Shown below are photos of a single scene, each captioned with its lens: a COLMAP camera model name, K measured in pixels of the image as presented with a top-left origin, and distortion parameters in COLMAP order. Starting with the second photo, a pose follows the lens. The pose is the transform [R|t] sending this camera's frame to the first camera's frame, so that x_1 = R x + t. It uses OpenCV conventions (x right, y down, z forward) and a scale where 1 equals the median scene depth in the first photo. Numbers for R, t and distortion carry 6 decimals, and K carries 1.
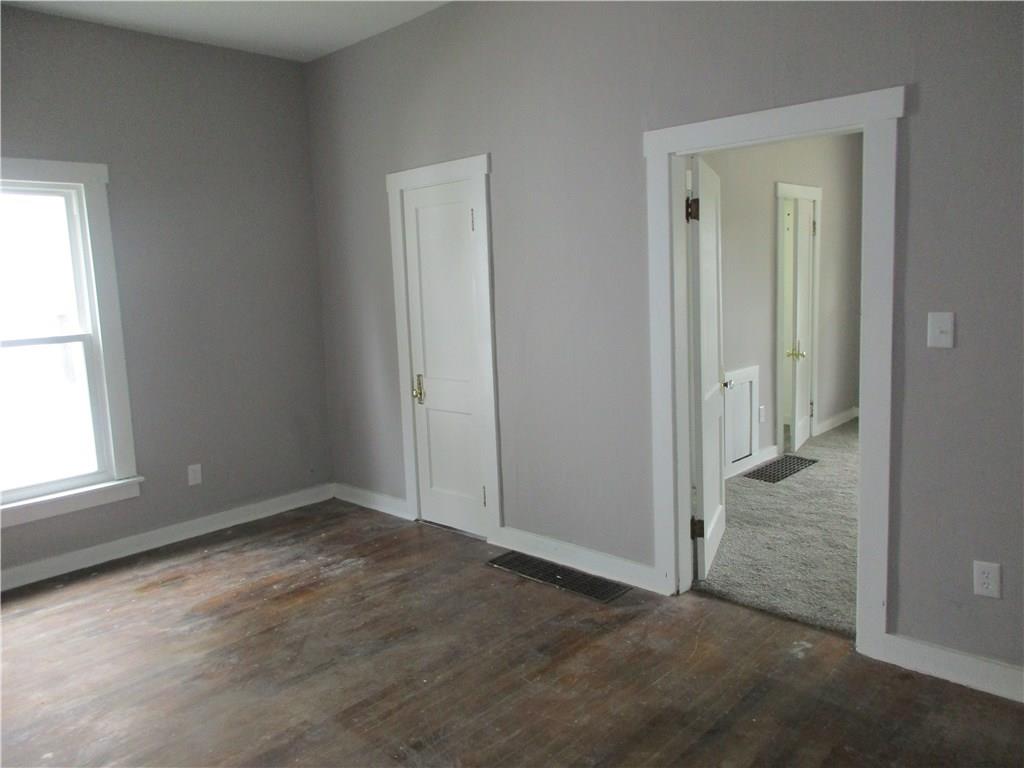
lens RADIAL K [[759.2, 0, 514.2], [0, 759.2, 375.8], [0, 0, 1]] dist [-0.001946, -0.006844]
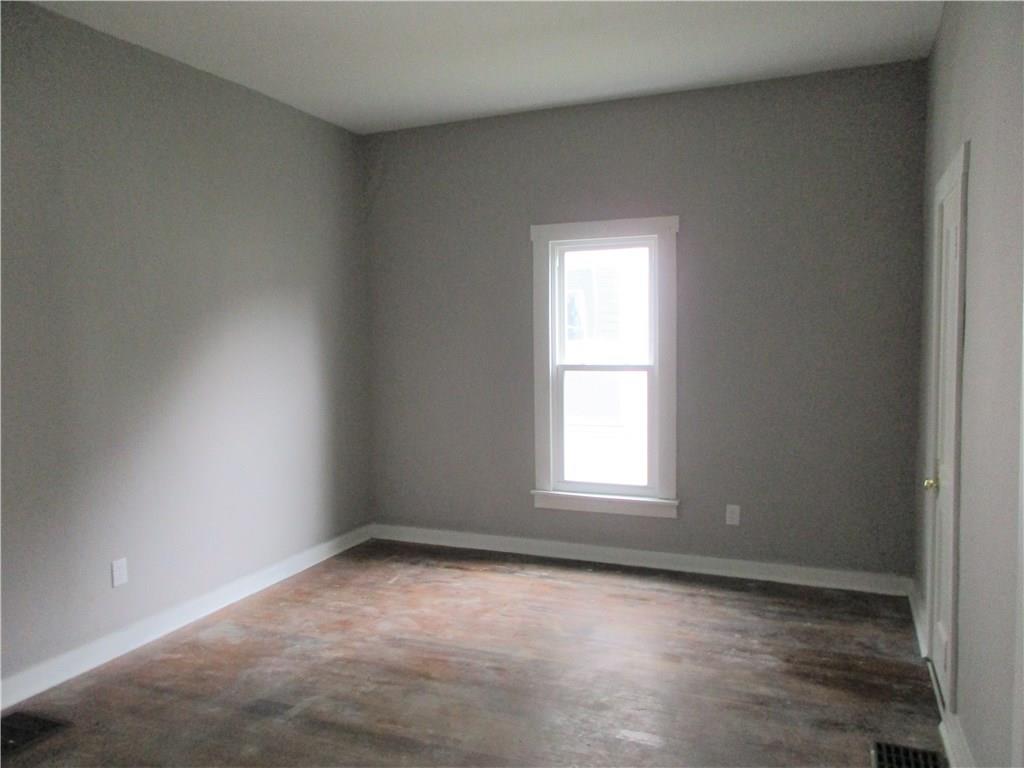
lens RADIAL K [[759.2, 0, 514.2], [0, 759.2, 375.8], [0, 0, 1]] dist [-0.001946, -0.006844]
pose [[0.352312, 0.093693, -0.931181, 0.426837], [-0.130943, 0.990124, 0.050081, -0.069238], [0.926677, 0.104287, 0.361101, 0.391930]]
